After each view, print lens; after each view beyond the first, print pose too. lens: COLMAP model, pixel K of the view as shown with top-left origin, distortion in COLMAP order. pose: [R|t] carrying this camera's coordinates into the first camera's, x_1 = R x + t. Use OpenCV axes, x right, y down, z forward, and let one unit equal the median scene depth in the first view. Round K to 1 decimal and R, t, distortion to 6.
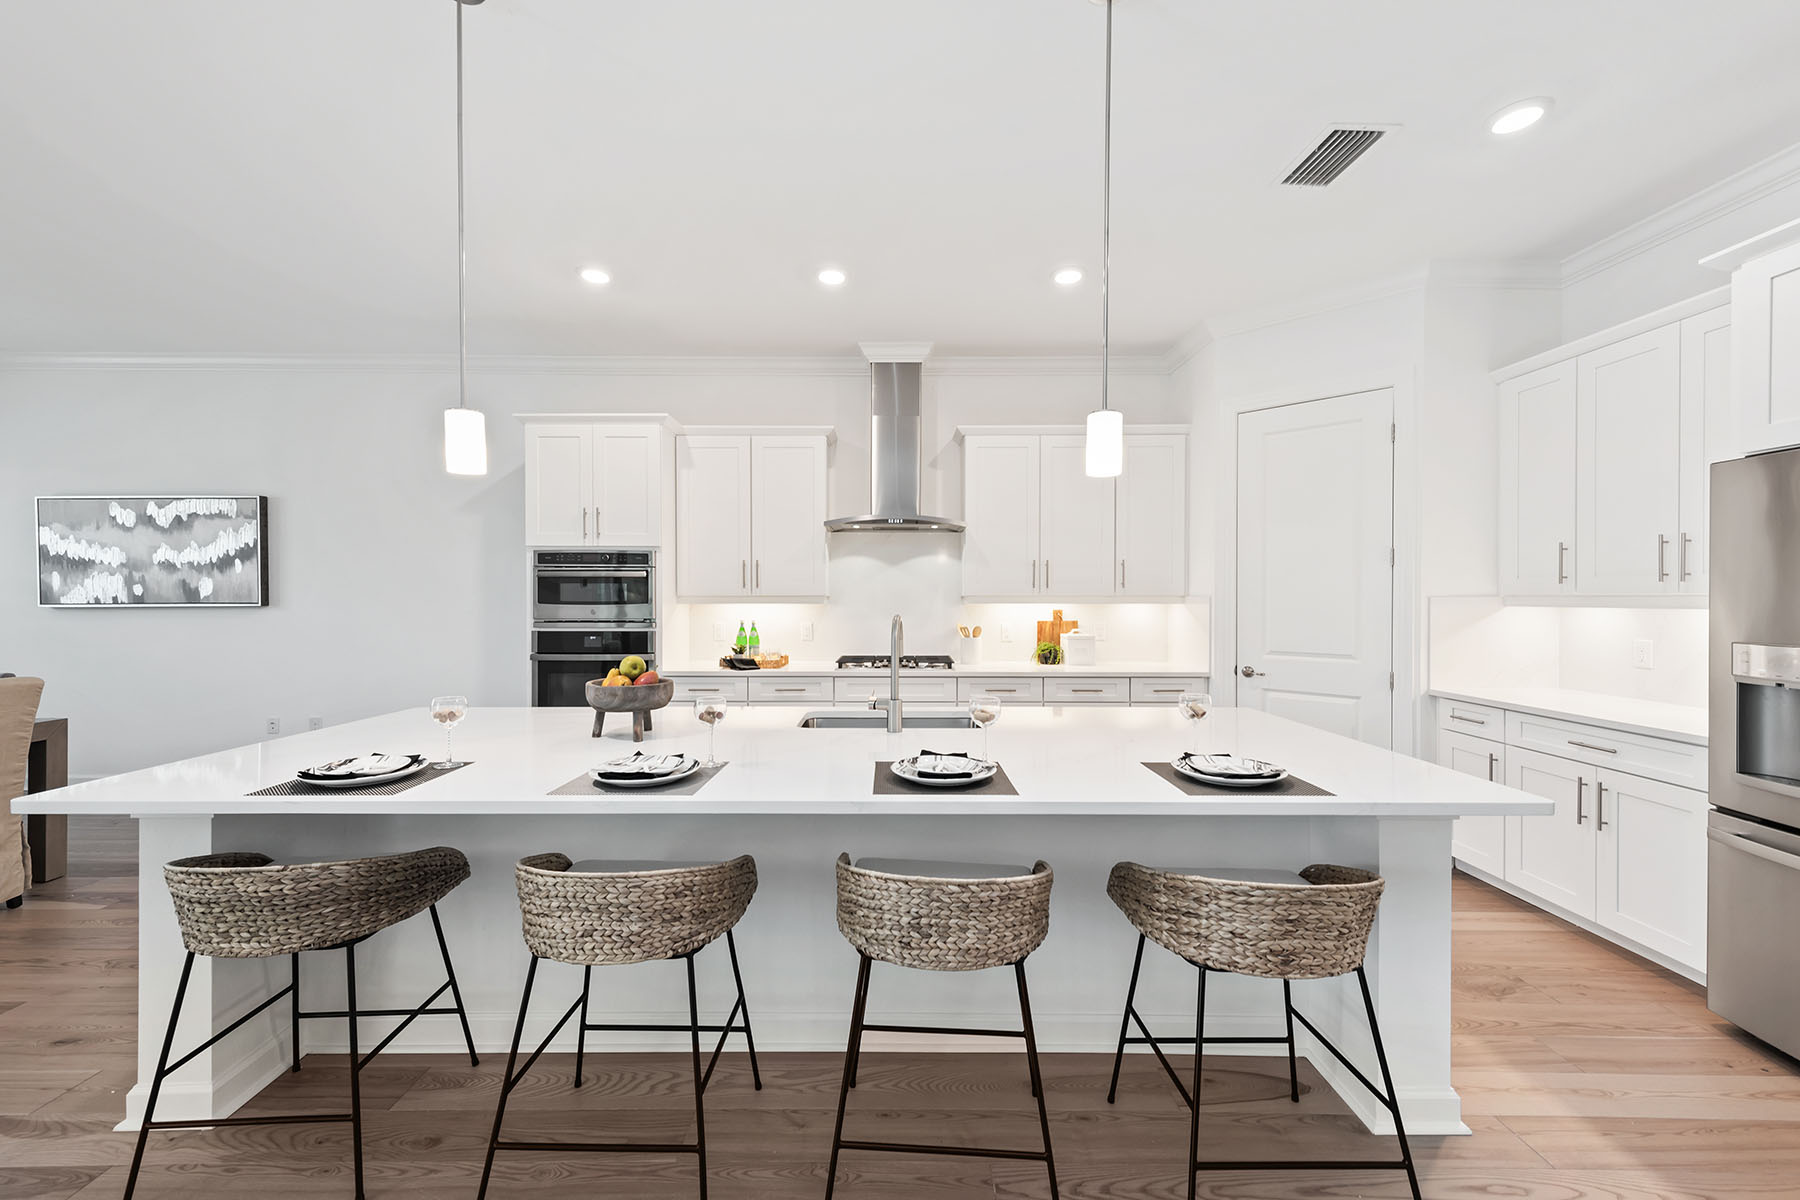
lens RADIAL K [[720.8, 0, 890.9], [0, 720.8, 603.3], [0, 0, 1]] dist [0.015561, -0.003549]
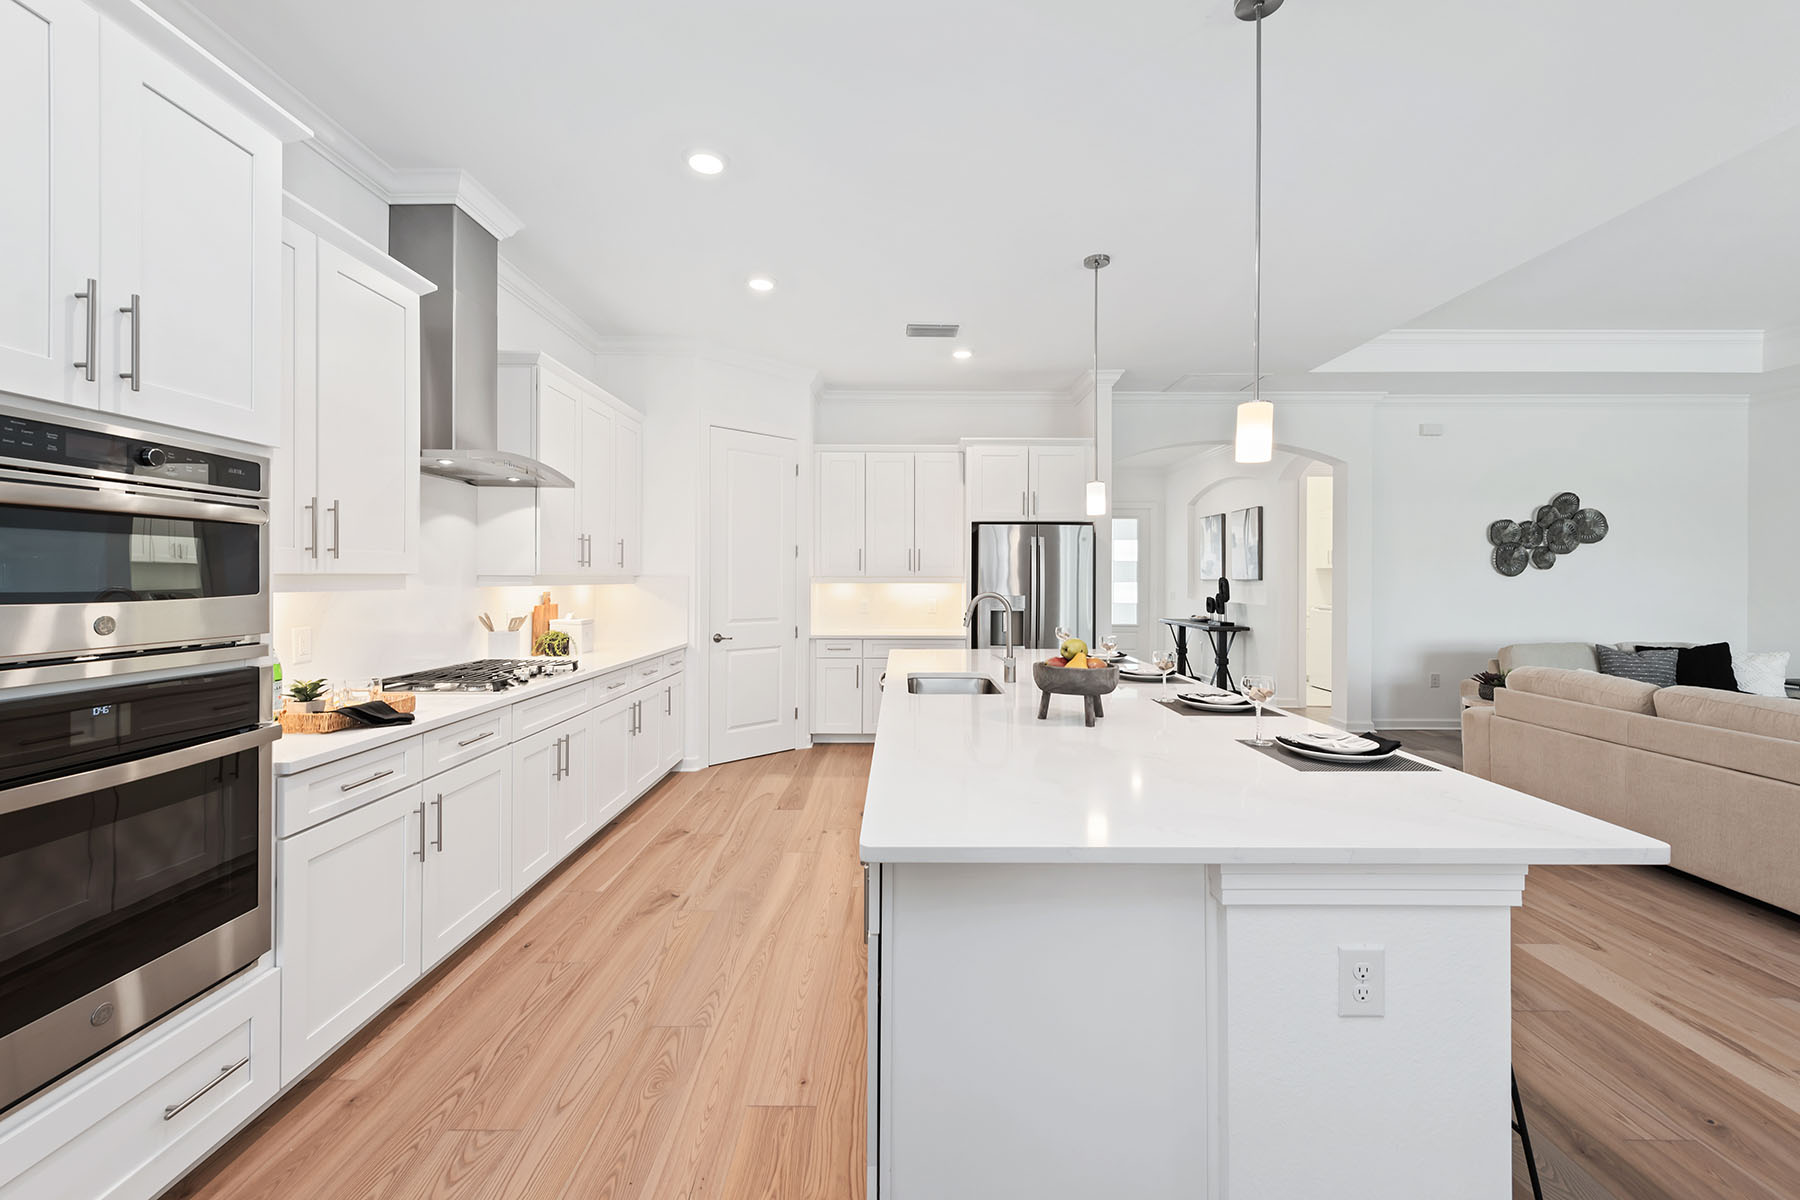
lens RADIAL K [[739.0, 0, 898.6], [0, 739.0, 575.7], [0, 0, 1]] dist [0.008710, -0.001407]
pose [[0.002906, 0.002272, 0.999993, -0.647861], [0.007737, 0.999967, -0.002294, -0.005163], [-0.999966, 0.007743, 0.002888, 0.589156]]
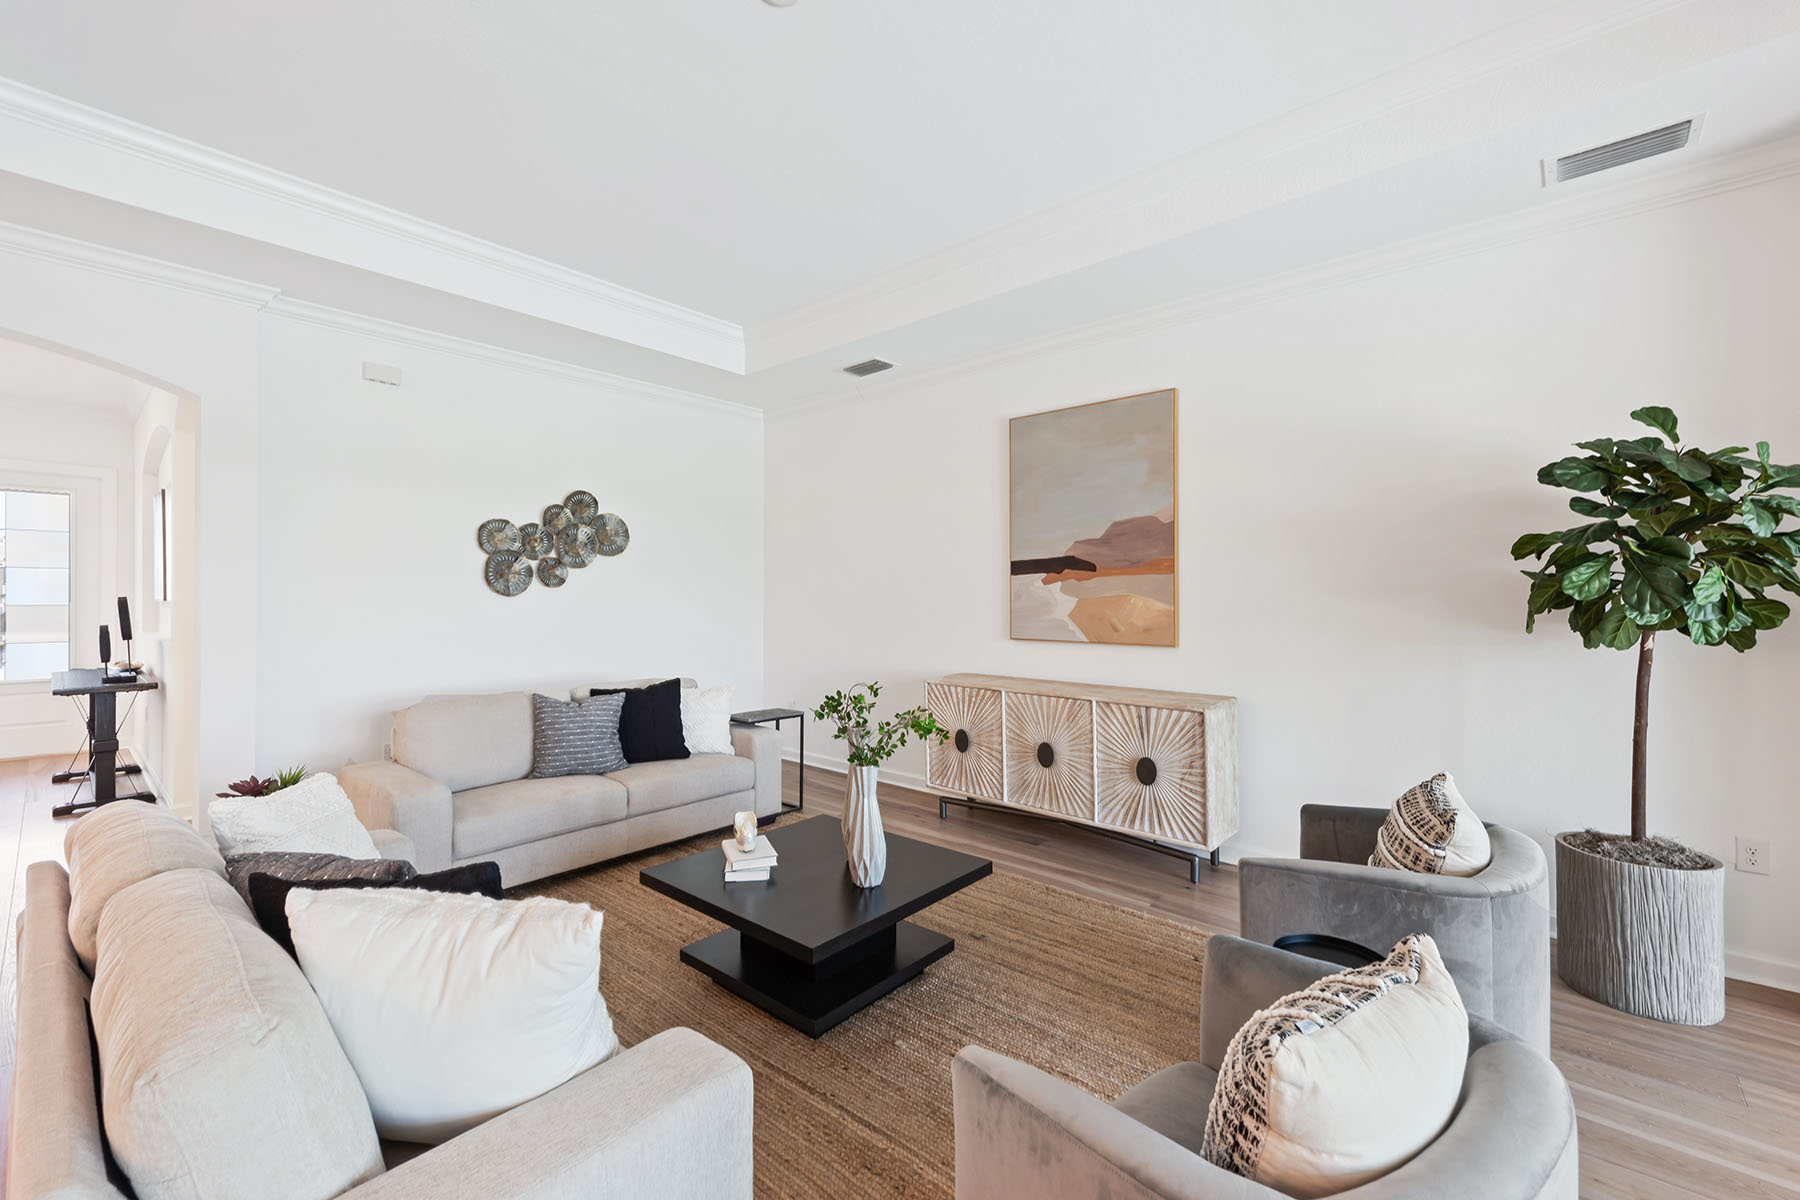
lens RADIAL K [[739.0, 0, 901.4], [0, 739.0, 601.0], [0, 0, 1]] dist [0.008710, -0.001407]
pose [[-0.752017, -0.009280, 0.659078, -0.348931], [0.002972, 0.999843, 0.017469, -0.008232], [-0.659137, 0.015095, -0.751872, -0.115443]]
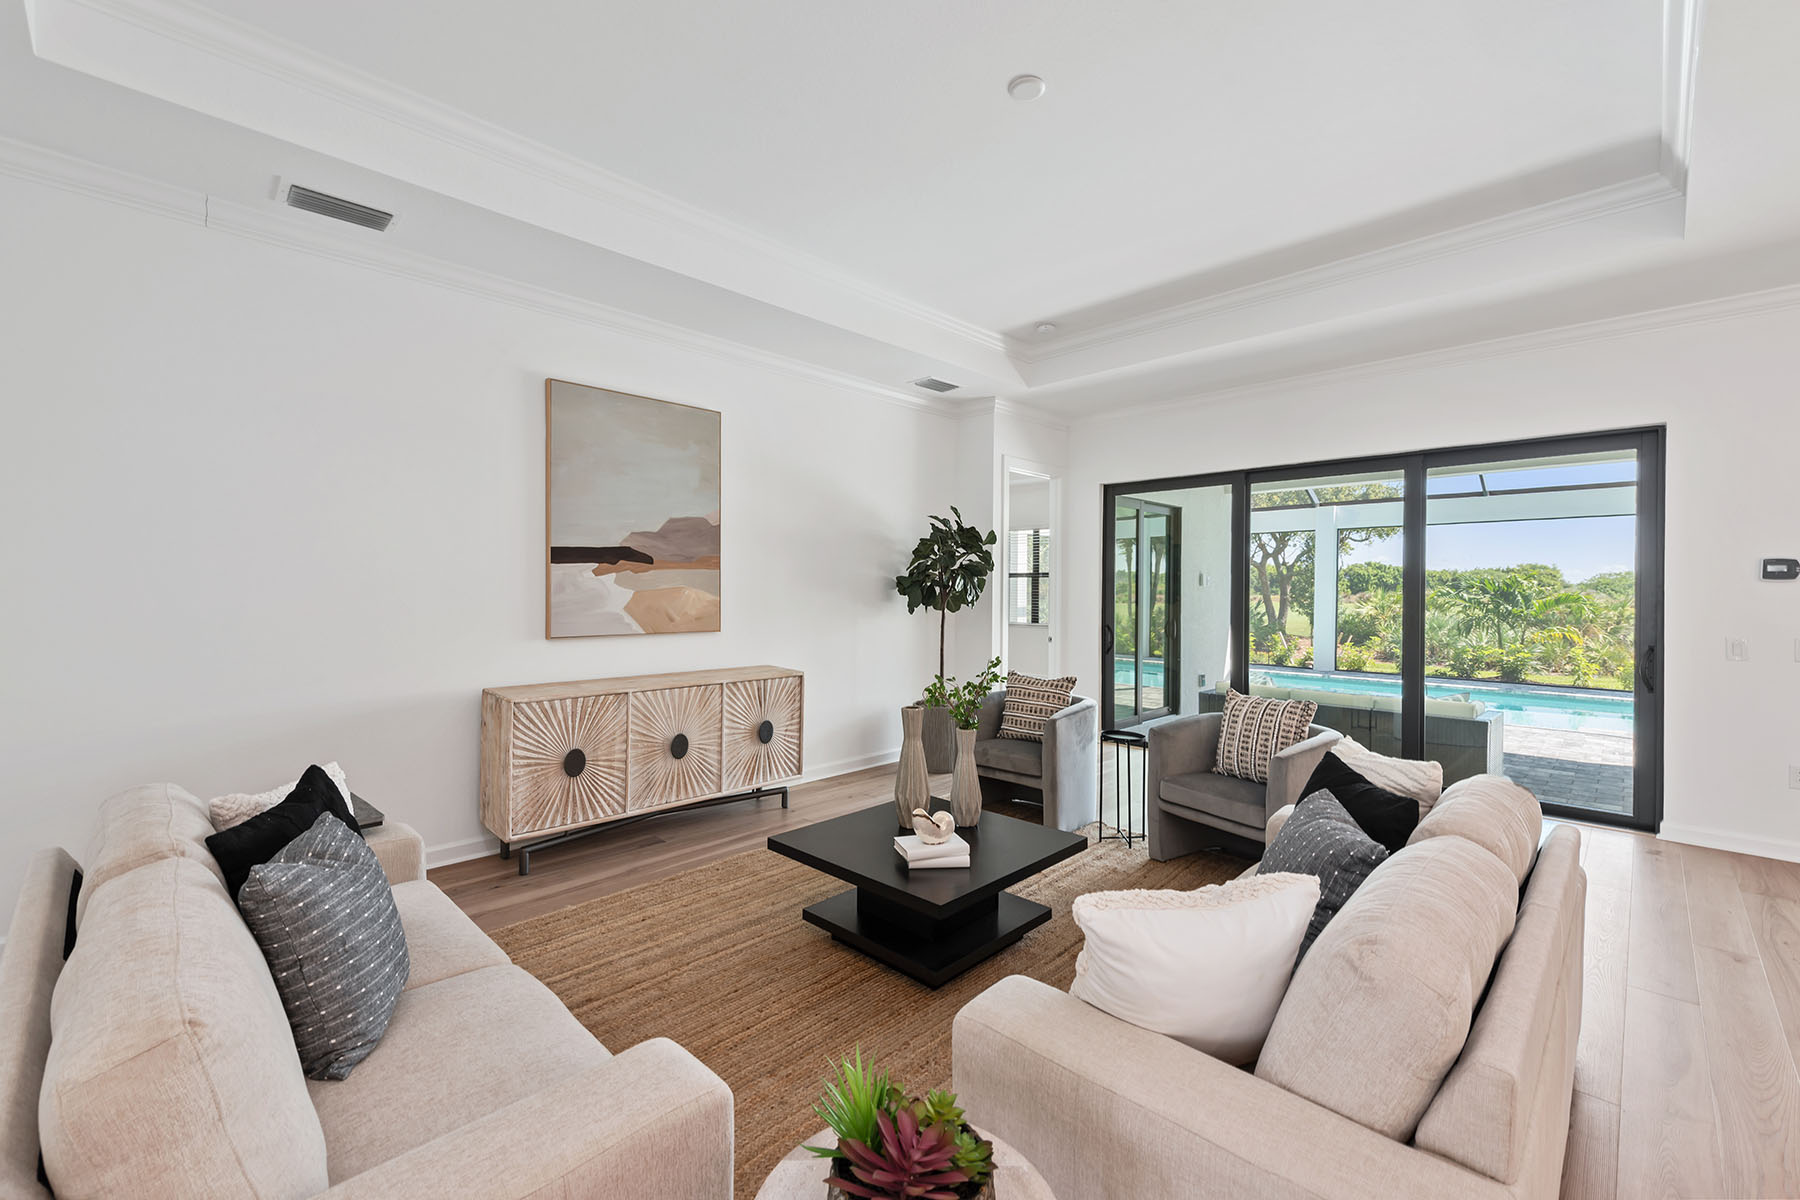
lens RADIAL K [[739.0, 0, 890.8], [0, 739.0, 601.9], [0, 0, 1]] dist [0.008710, -0.001407]
pose [[-0.709653, 0.005334, -0.704531, 0.490105], [-0.014257, 0.999658, 0.021929, -0.005268], [0.704407, 0.025606, -0.709334, -0.087010]]
